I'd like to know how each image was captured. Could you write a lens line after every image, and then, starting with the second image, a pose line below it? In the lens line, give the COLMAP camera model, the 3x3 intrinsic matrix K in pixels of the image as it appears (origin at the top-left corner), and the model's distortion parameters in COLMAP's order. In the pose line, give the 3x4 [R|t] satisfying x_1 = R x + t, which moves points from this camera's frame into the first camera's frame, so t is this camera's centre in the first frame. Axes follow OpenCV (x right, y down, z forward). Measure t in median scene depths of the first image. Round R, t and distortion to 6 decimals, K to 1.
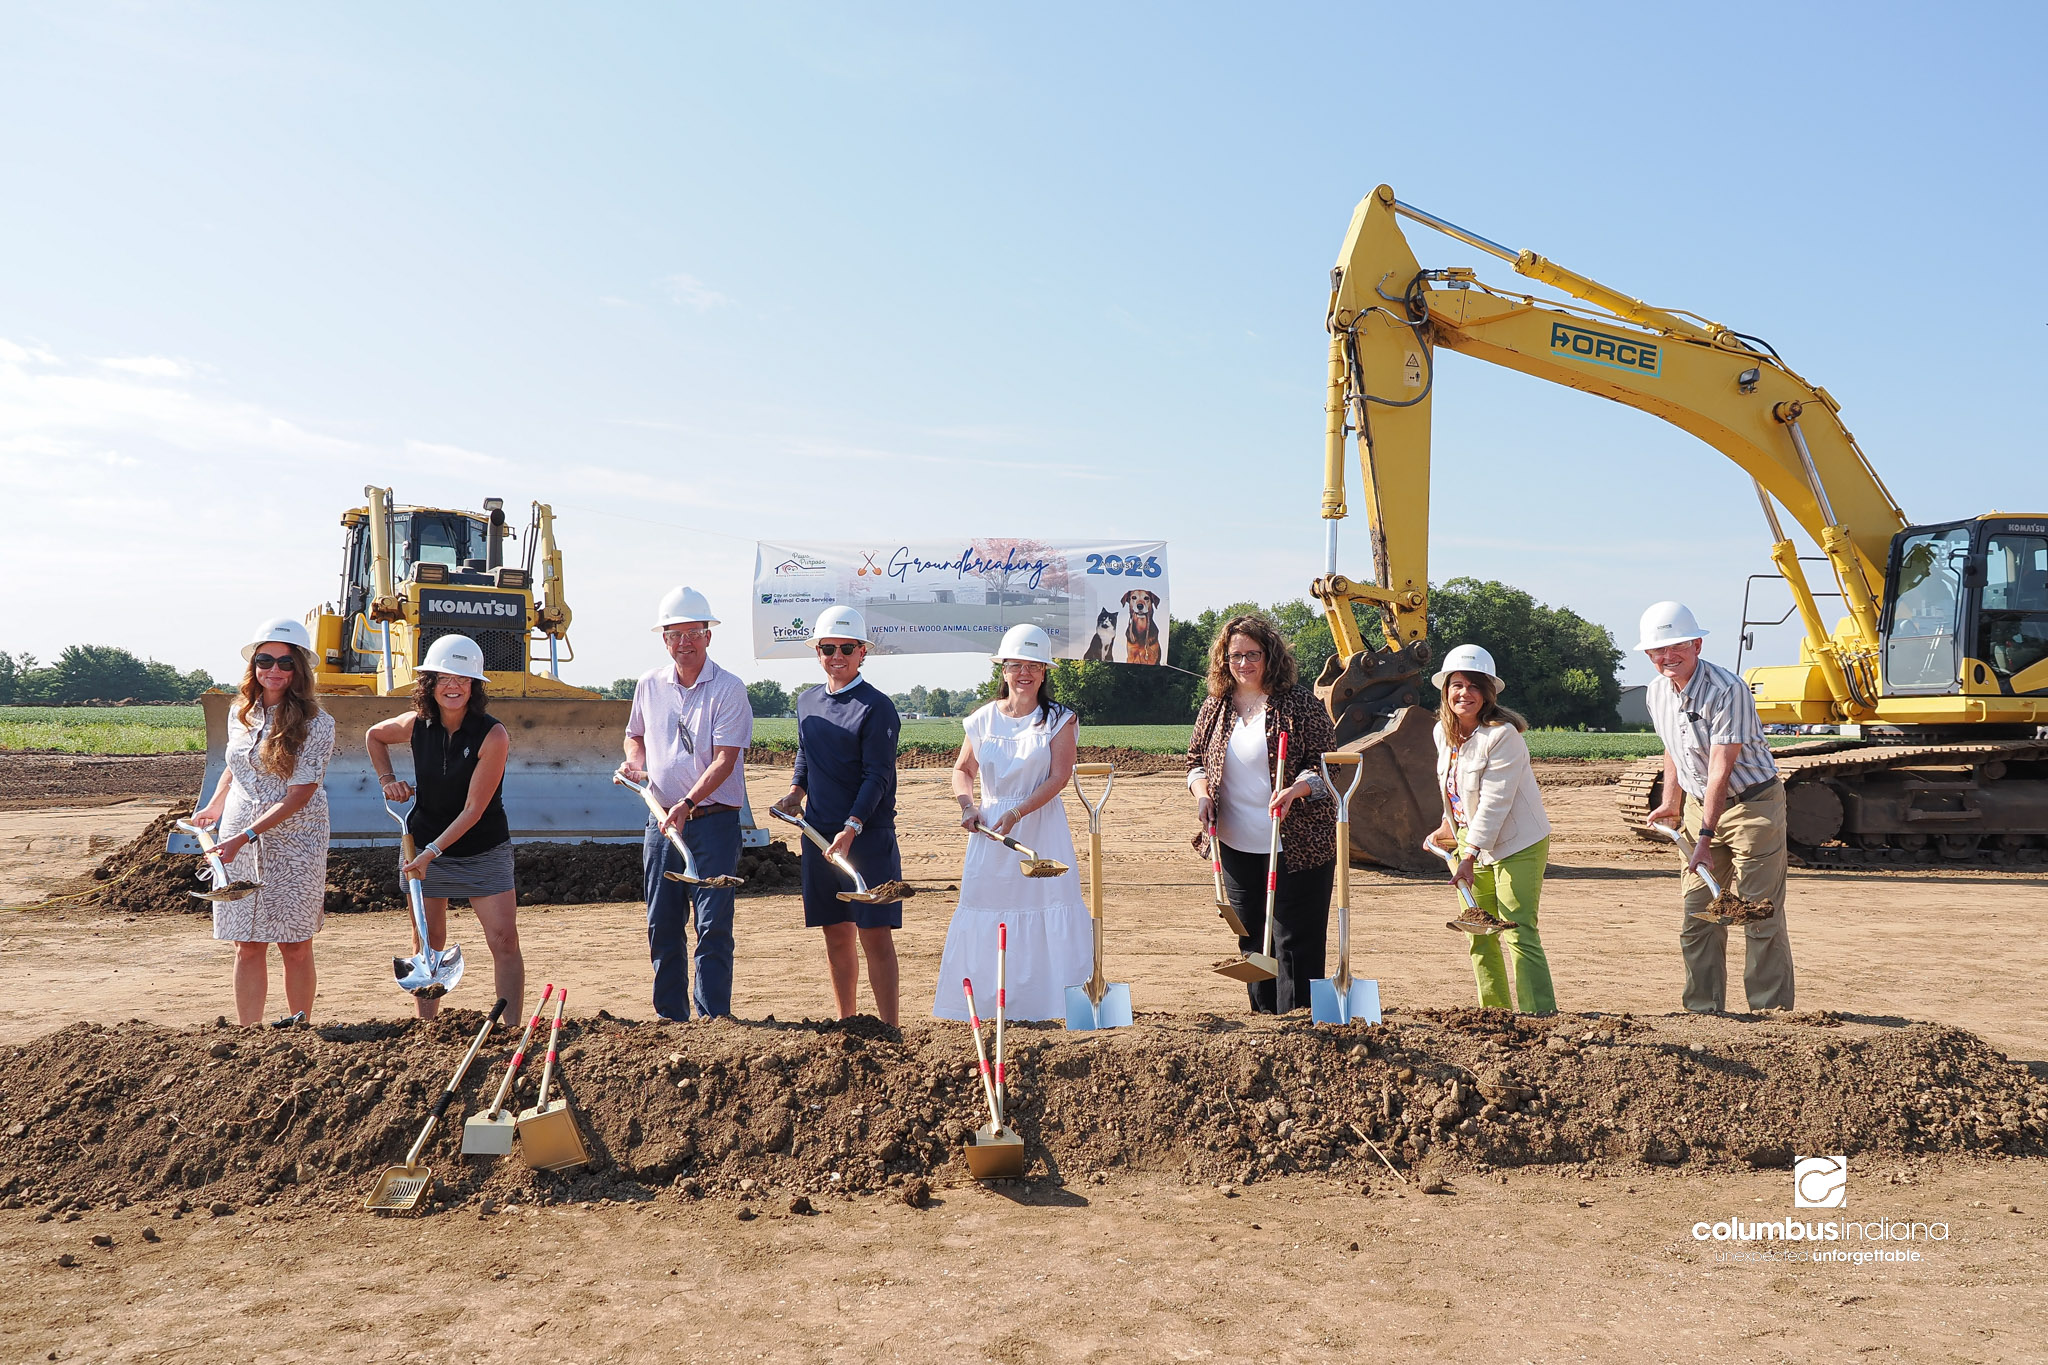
lens RADIAL K [[1522.0, 0, 1024.1], [0, 1522.0, 681.5], [0, 0, 1]] dist [0.002172, -0.003843]
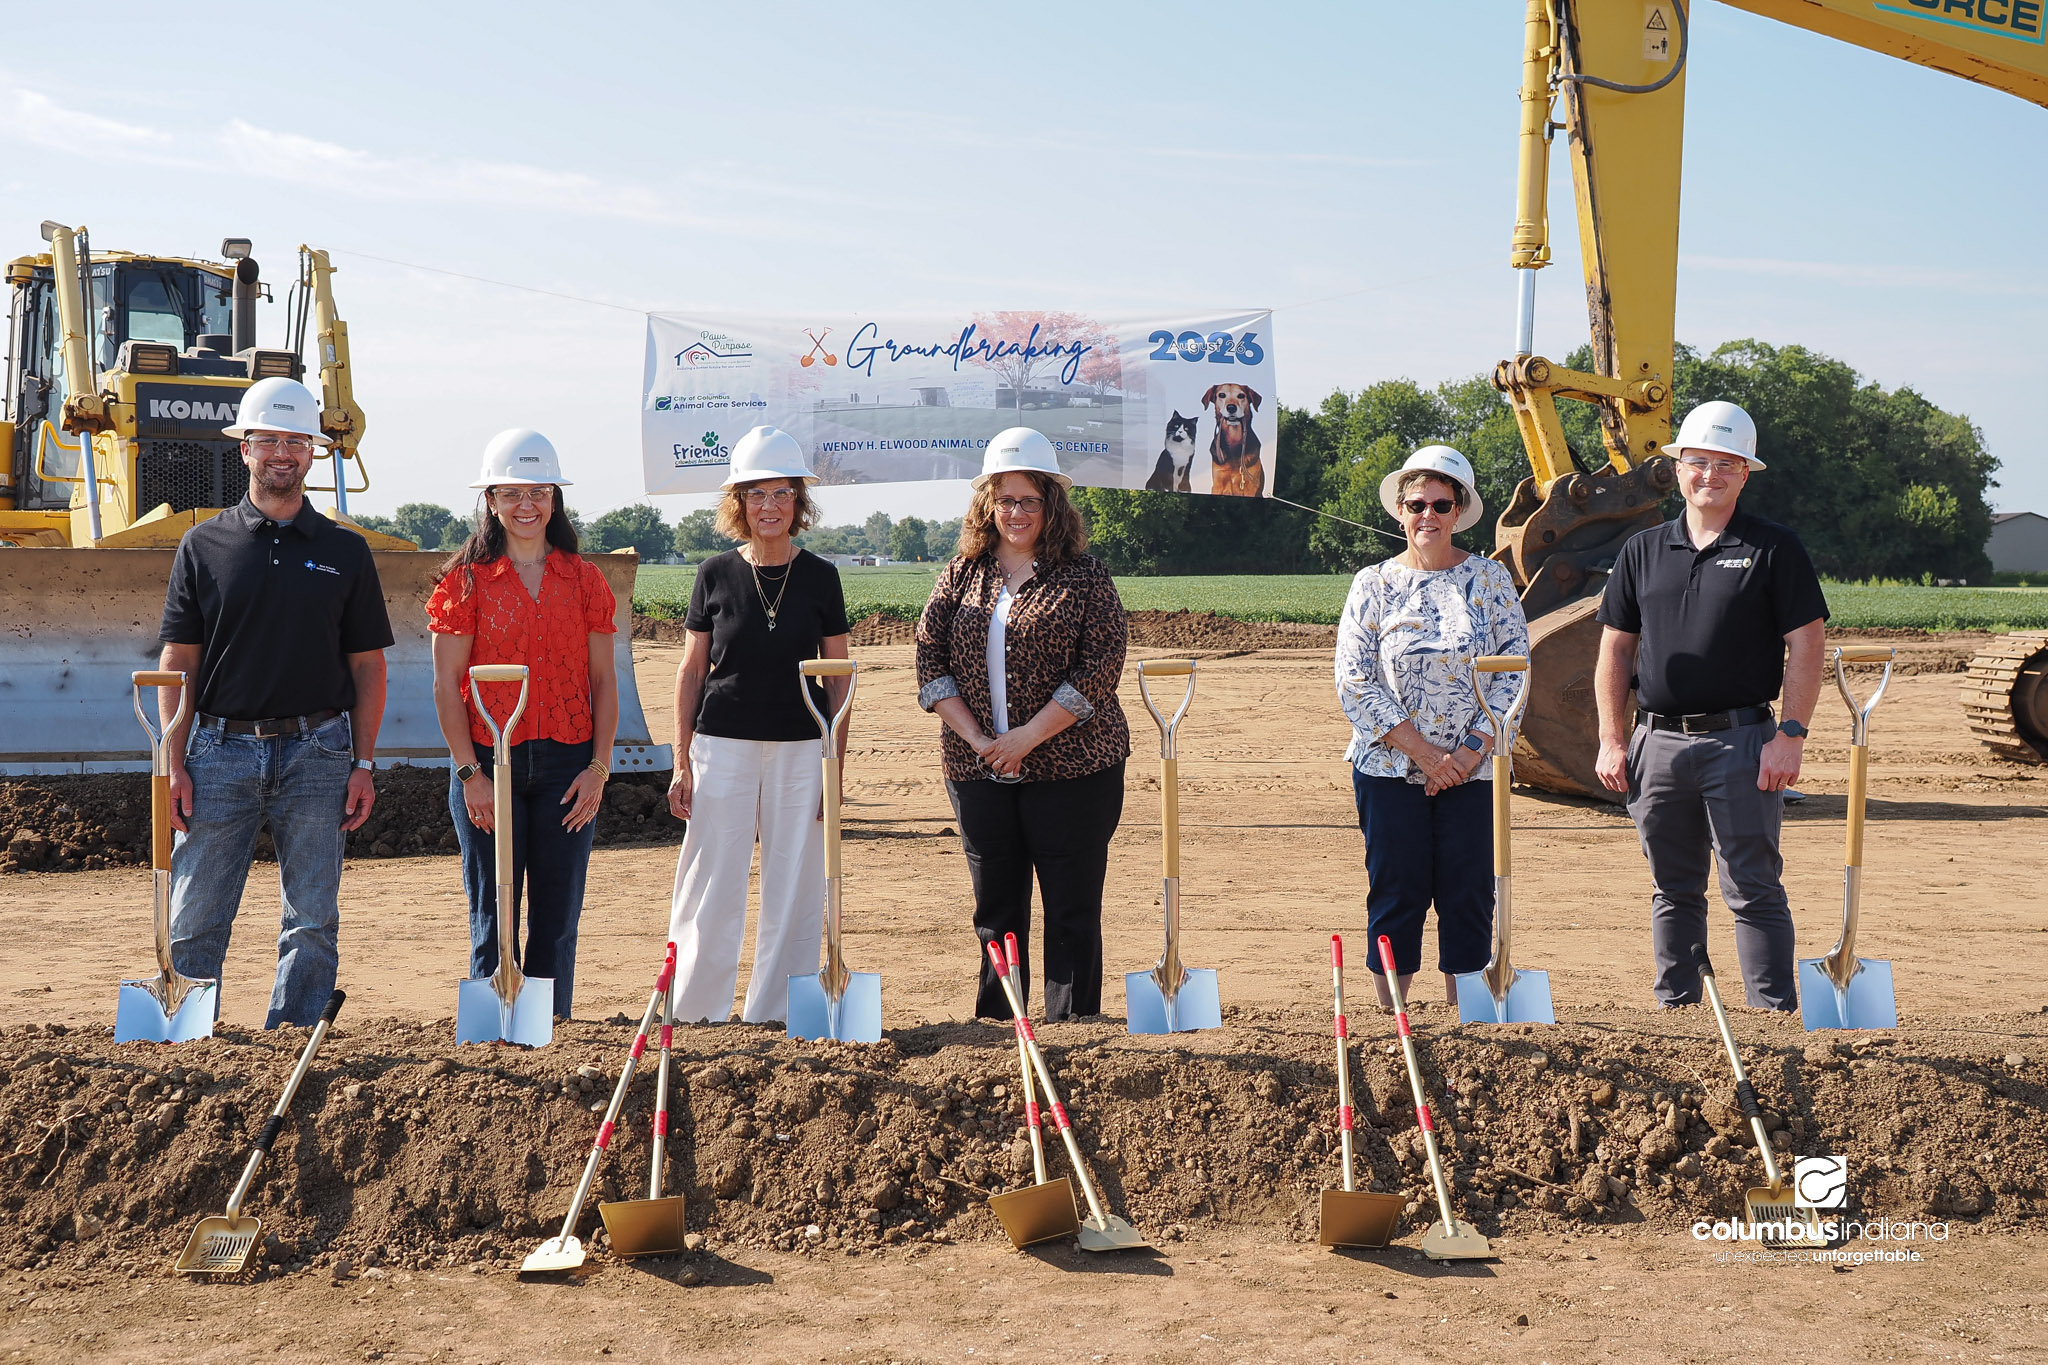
lens RADIAL K [[2397.5, 0, 1015.1], [0, 2397.5, 679.6], [0, 0, 1]] dist [0.052469, -0.135555]
pose [[0.999920, -0.001605, -0.012510, -0.011382], [0.002501, 0.997409, 0.071900, -0.018972], [0.012362, -0.071926, 0.997333, -0.117799]]
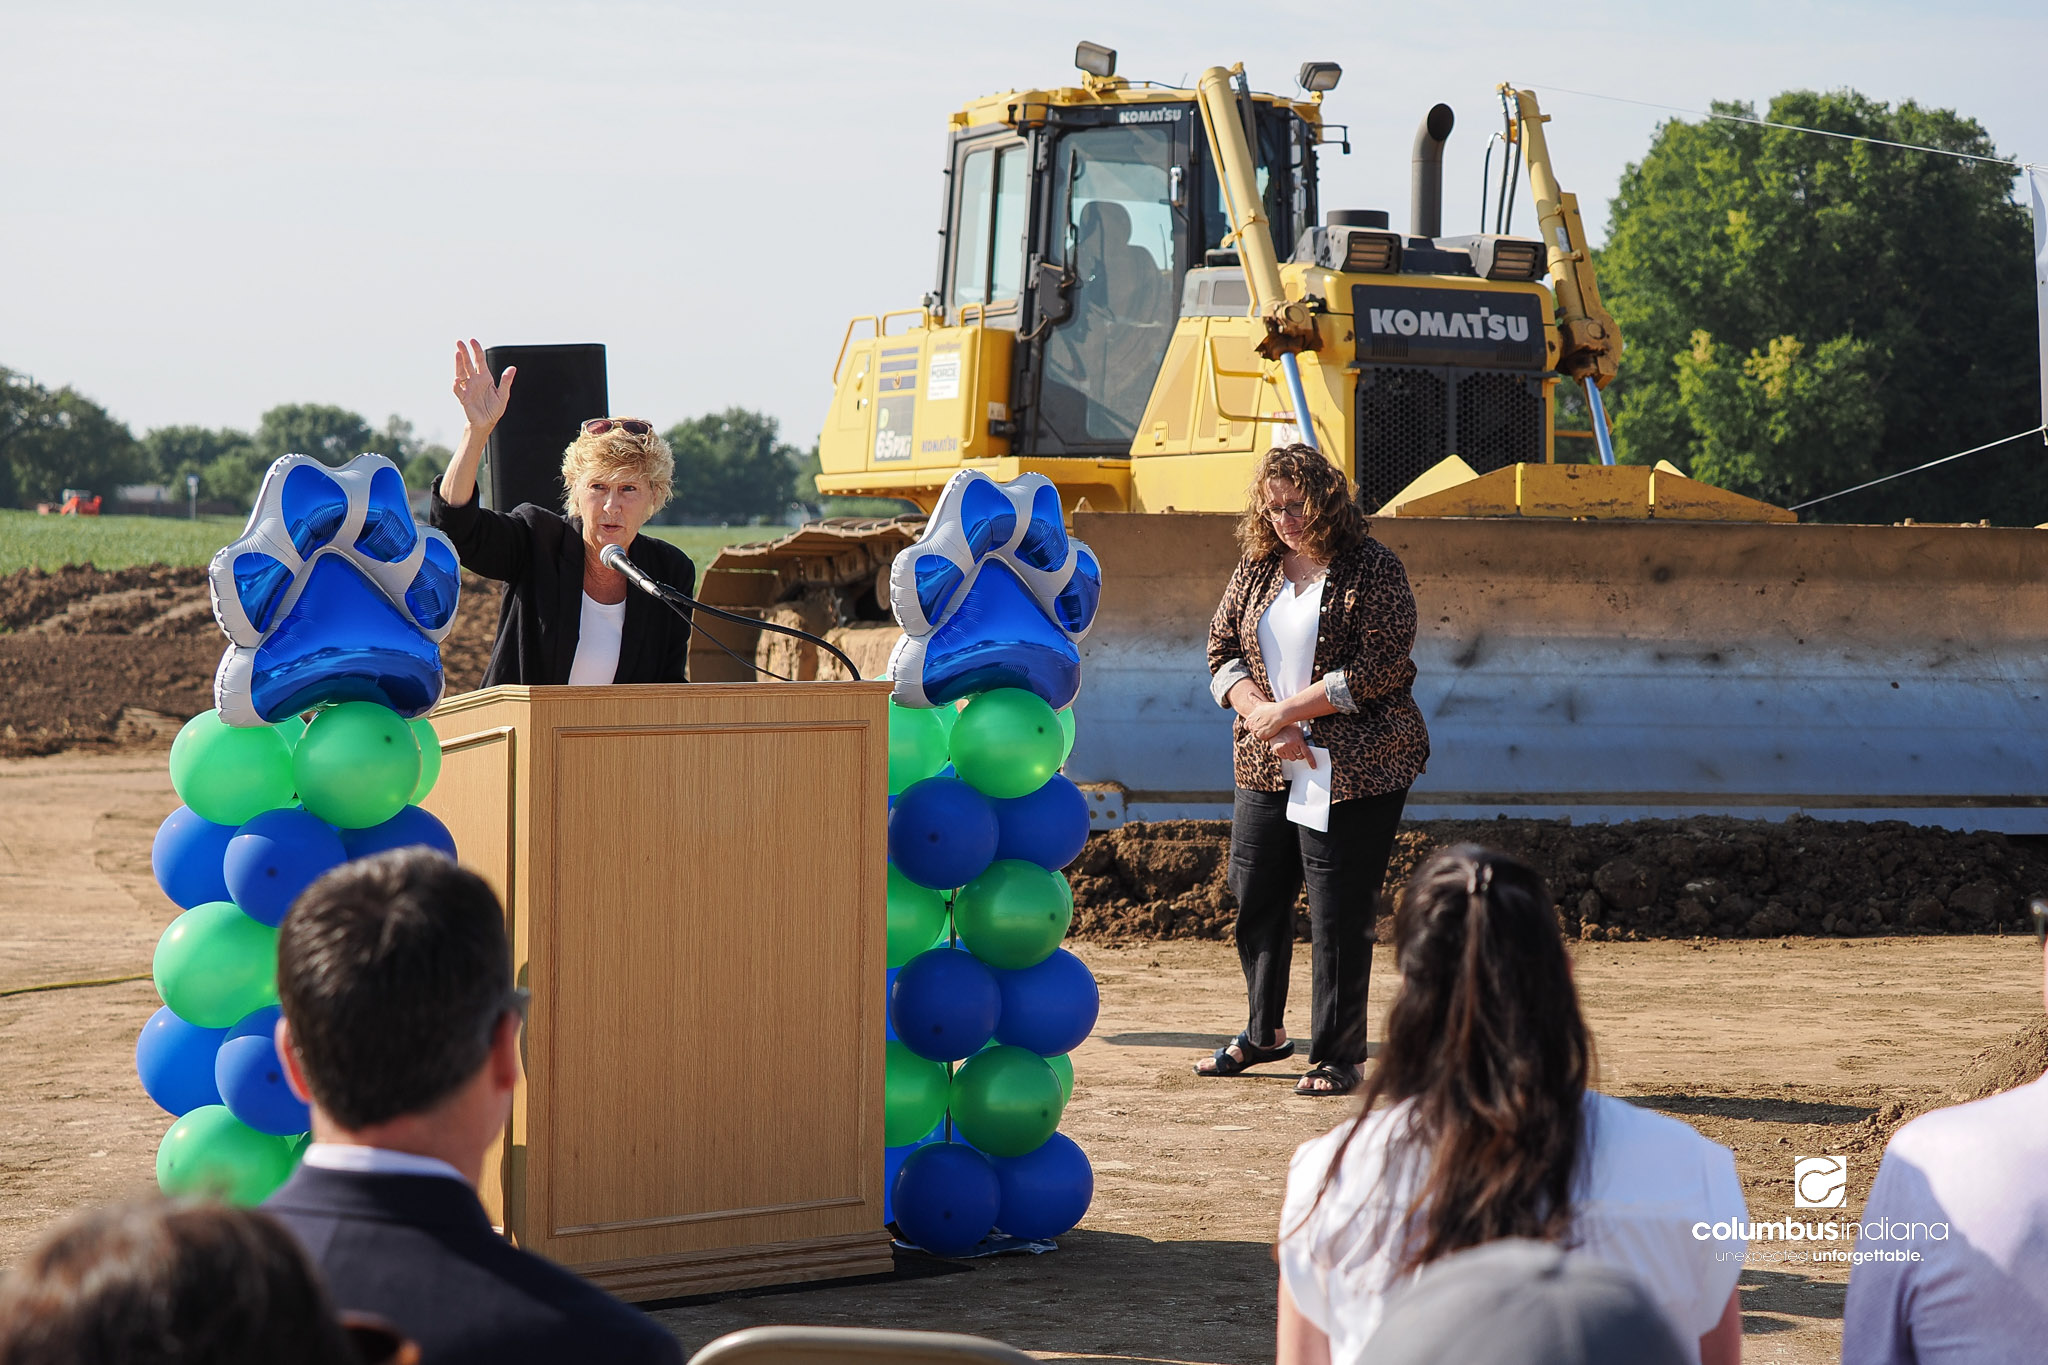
lens RADIAL K [[4798.9, 0, 1171.9], [0, 4798.9, 682.6], [0, 0, 1]] dist [0.055036, 0.398538]
pose [[0.997727, 0.006237, -0.067089, -0.965444], [-0.002470, 0.998423, 0.056083, -0.058387], [0.067333, -0.055790, 0.996169, -1.363857]]
